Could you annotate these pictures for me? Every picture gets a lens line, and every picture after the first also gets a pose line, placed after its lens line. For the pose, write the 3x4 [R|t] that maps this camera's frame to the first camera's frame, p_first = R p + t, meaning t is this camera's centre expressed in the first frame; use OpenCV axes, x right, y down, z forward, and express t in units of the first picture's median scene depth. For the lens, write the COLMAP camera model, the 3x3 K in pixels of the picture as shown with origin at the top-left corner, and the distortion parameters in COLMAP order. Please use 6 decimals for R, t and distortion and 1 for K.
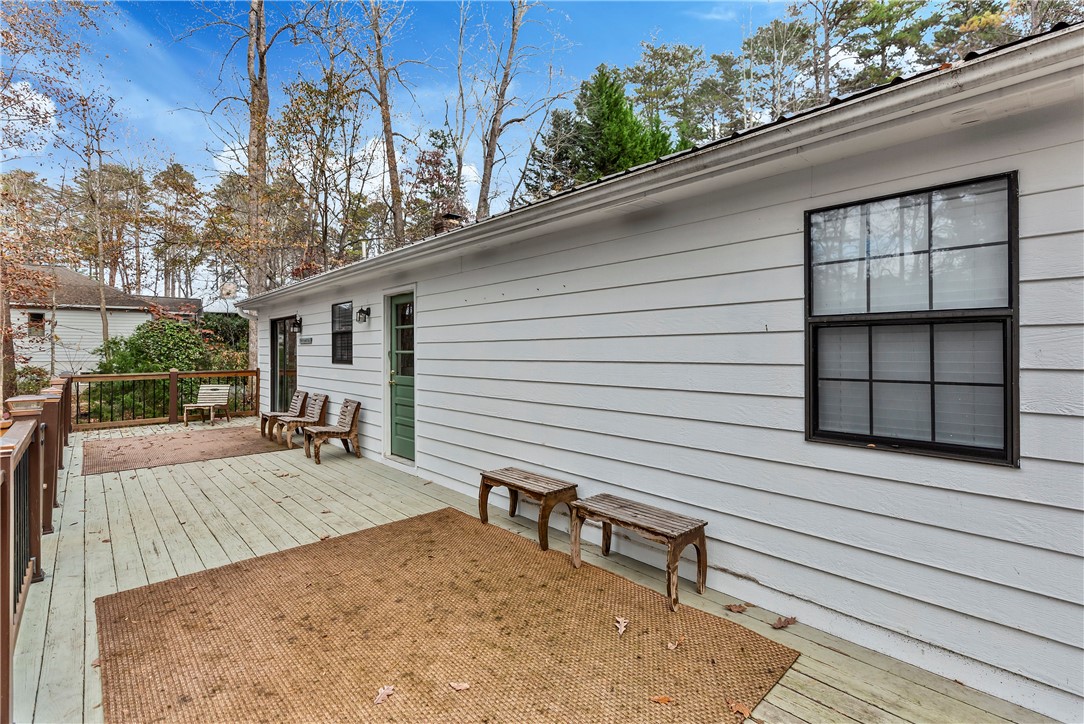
lens RADIAL K [[491.6, 0, 551.9], [0, 491.6, 364.4], [0, 0, 1]] dist [-0.000110, -0.000326]
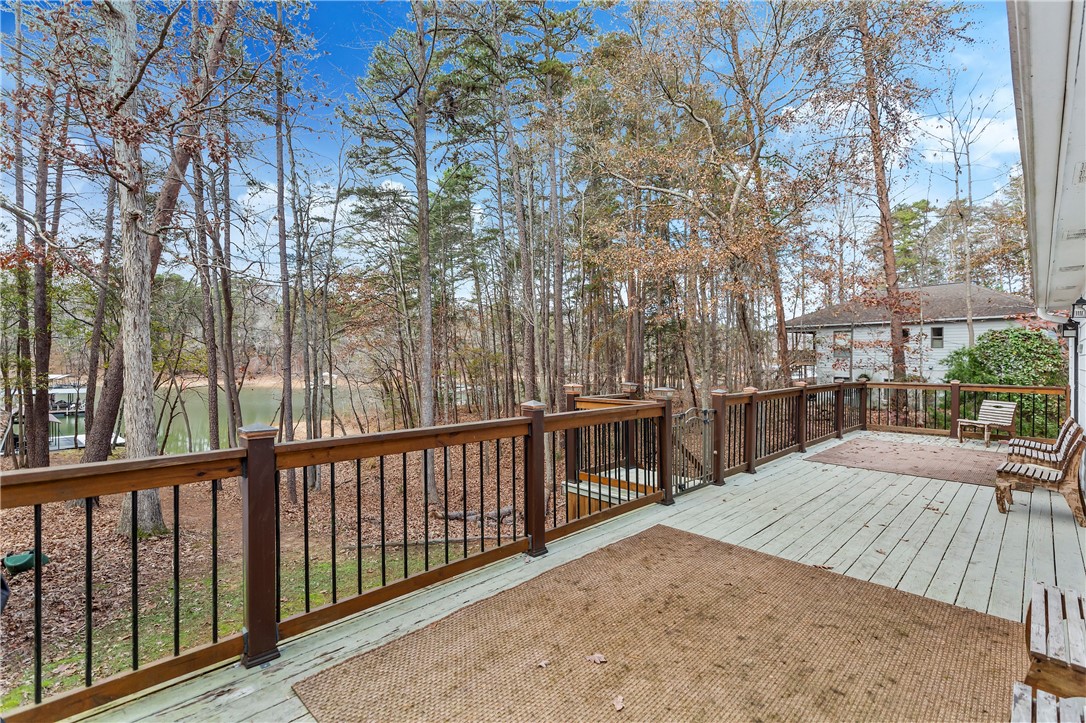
lens RADIAL K [[490.9, 0, 539.4], [0, 490.9, 366.3], [0, 0, 1]] dist [0.005588, -0.000044]
pose [[0.028209, 0.016970, -0.999458, 0.445040], [-0.034604, 0.999273, 0.015991, -0.015931], [0.999003, 0.034134, 0.028776, 0.453190]]
